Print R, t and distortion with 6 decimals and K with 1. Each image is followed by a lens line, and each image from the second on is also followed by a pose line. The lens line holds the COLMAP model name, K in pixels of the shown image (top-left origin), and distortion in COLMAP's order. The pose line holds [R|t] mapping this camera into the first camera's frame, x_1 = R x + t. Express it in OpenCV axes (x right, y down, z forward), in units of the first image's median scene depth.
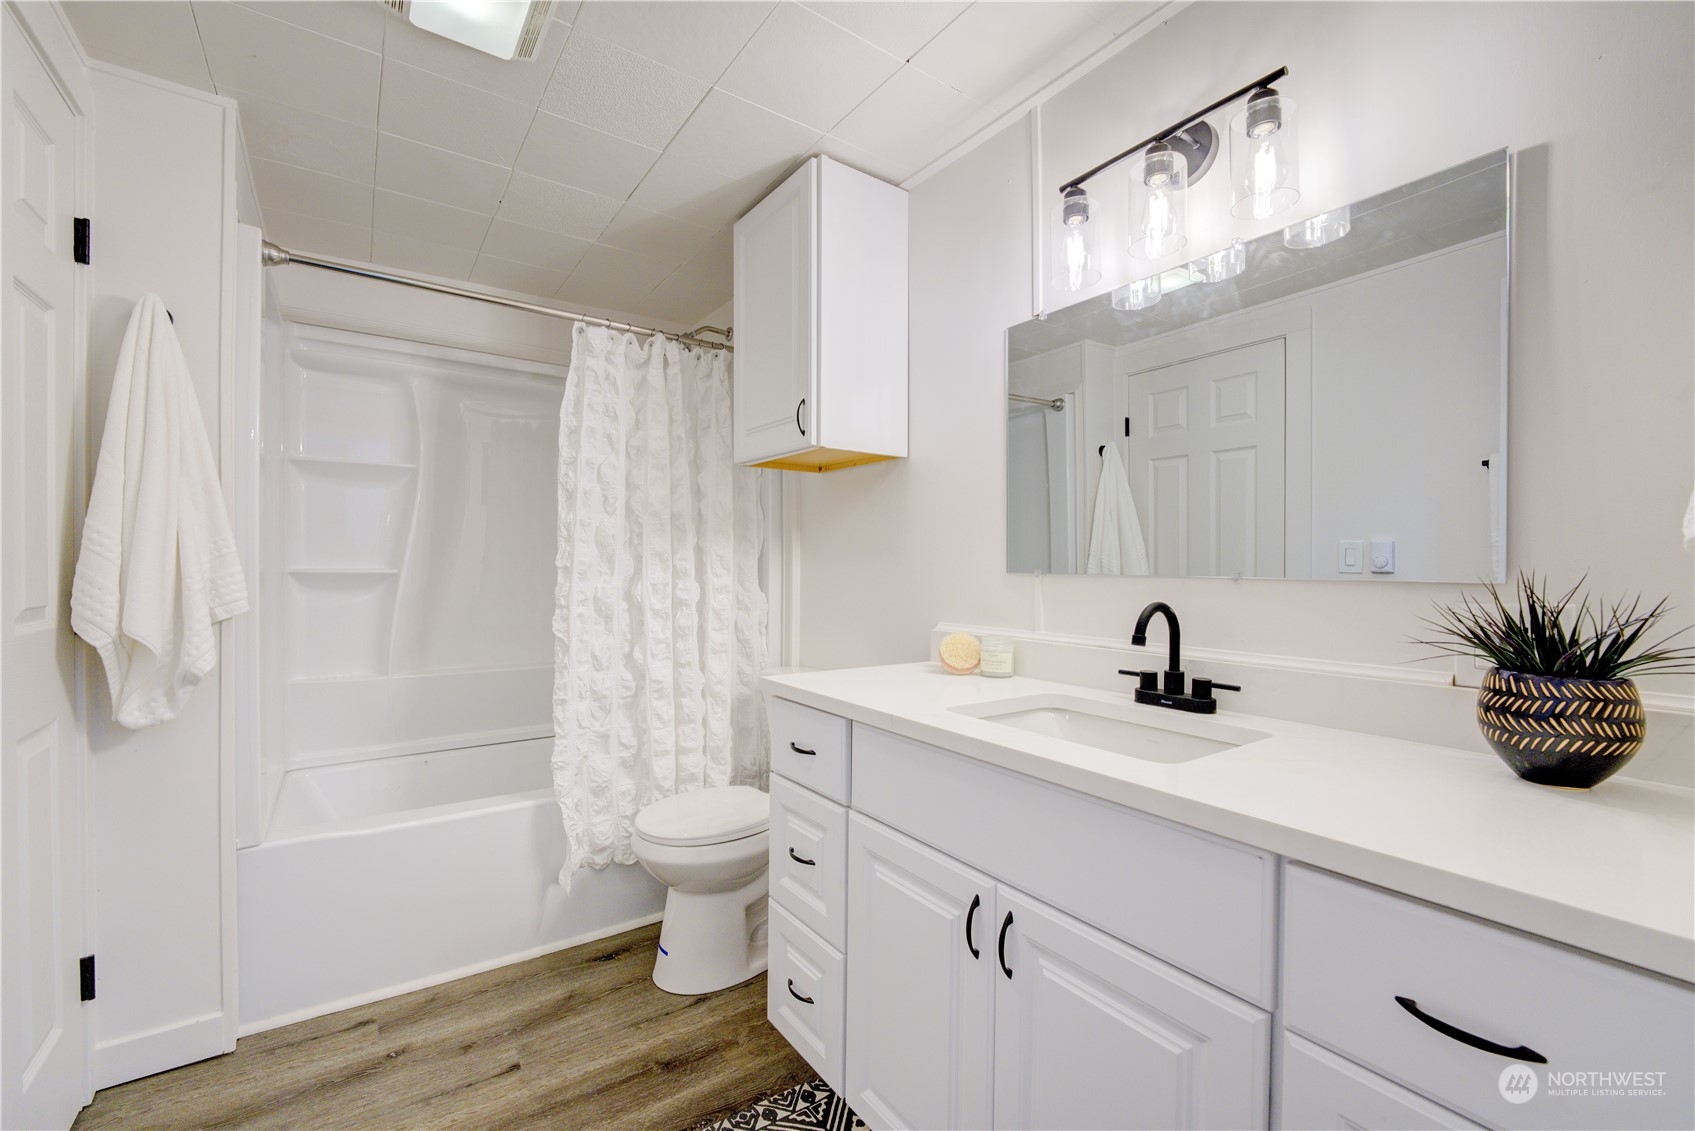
lens RADIAL K [[693.7, 0, 840.6], [0, 693.7, 563.1], [0, 0, 1]] dist [-0.007134, -0.000832]
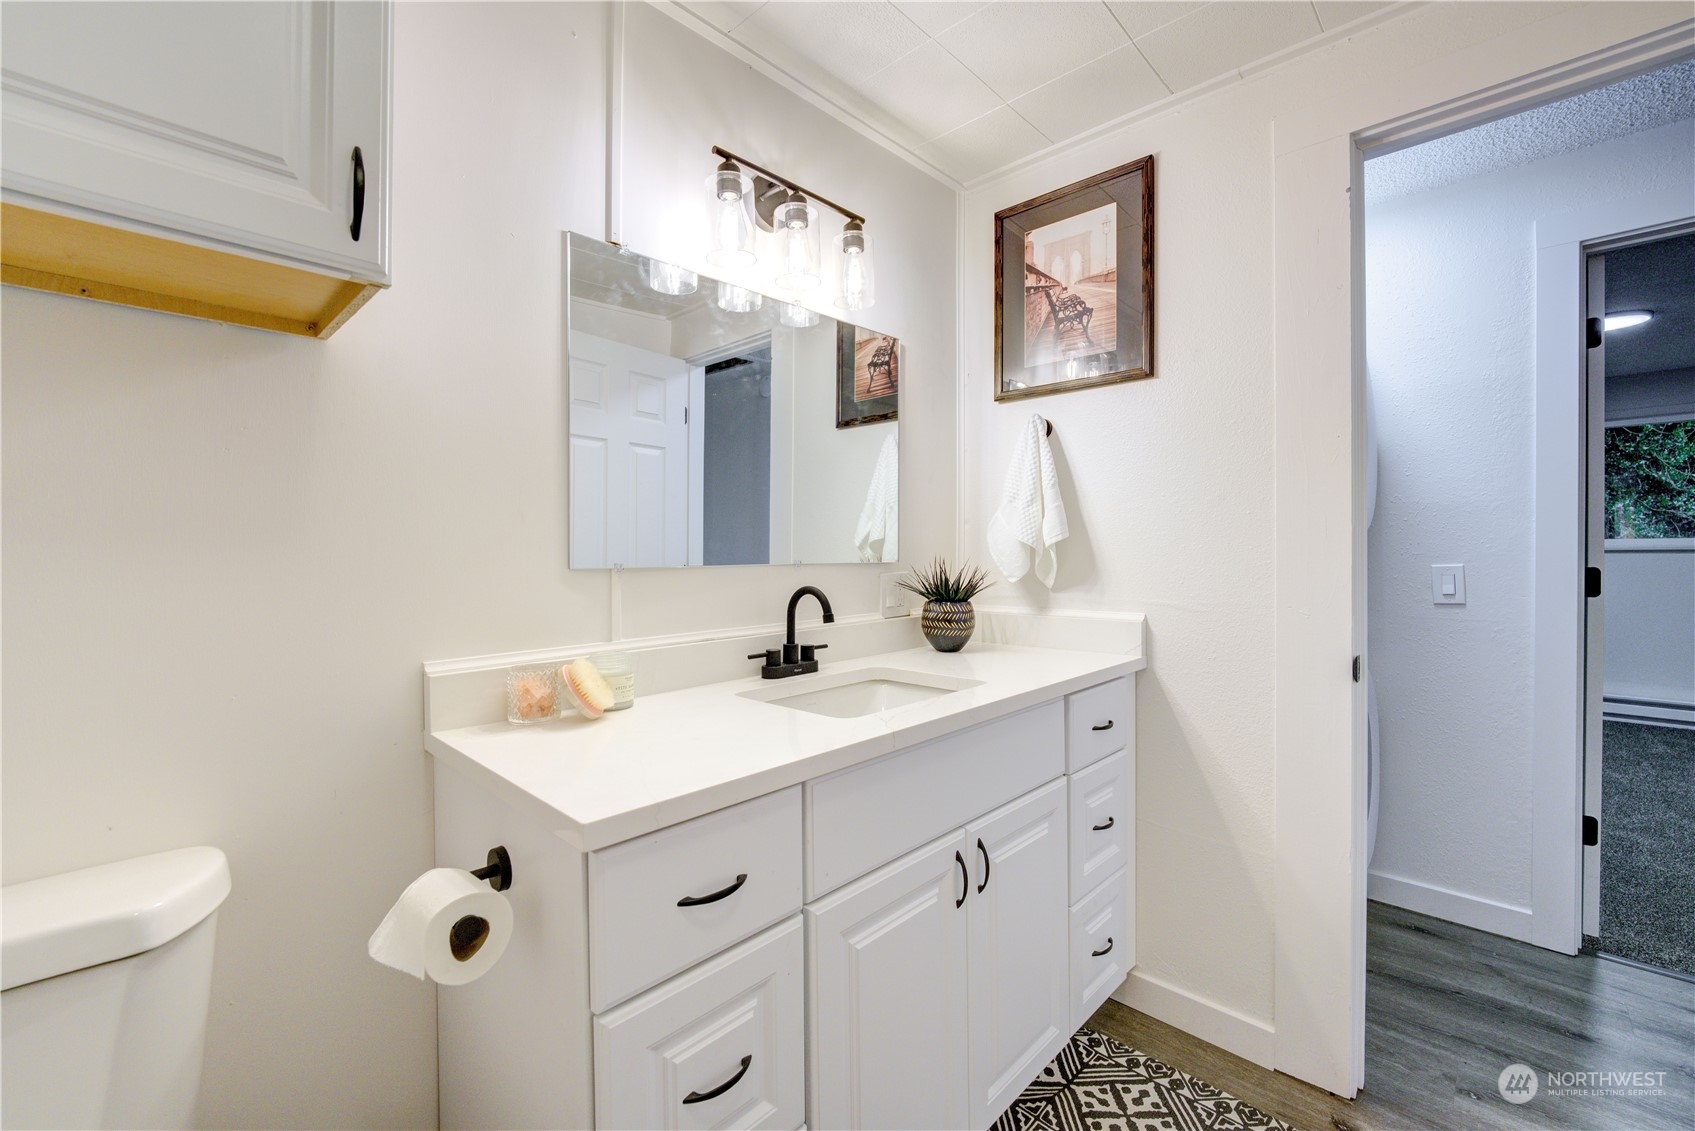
lens RADIAL K [[693.7, 0, 840.6], [0, 693.7, 563.1], [0, 0, 1]] dist [-0.007134, -0.000832]
pose [[-0.194972, -0.021564, 0.980572, -0.714520], [0.002975, 0.999741, 0.022577, -0.009694], [-0.980804, 0.007319, -0.194857, 1.173111]]
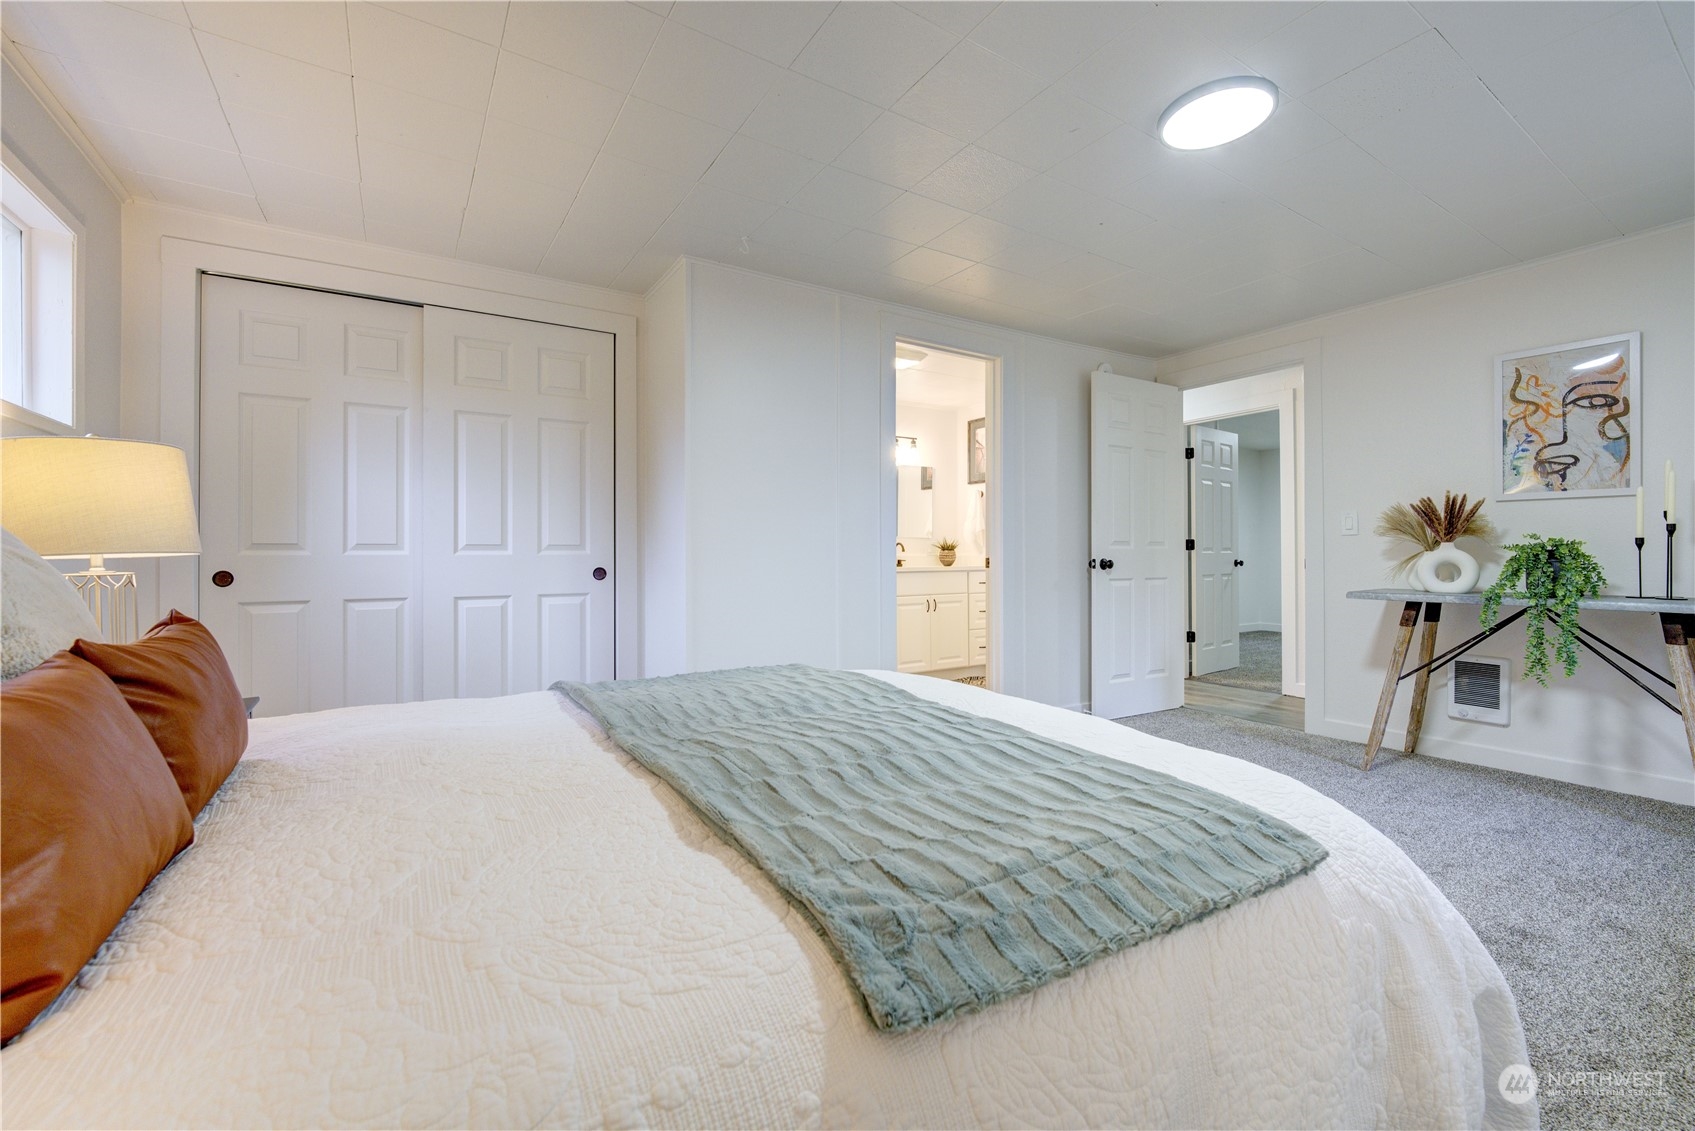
lens RADIAL K [[693.7, 0, 840.6], [0, 693.7, 563.1], [0, 0, 1]] dist [-0.007134, -0.000832]
pose [[0.051866, -0.017831, 0.998495, -3.997386], [0.003917, 0.999837, 0.017651, 0.107376], [-0.998646, 0.002995, 0.051928, 1.139156]]
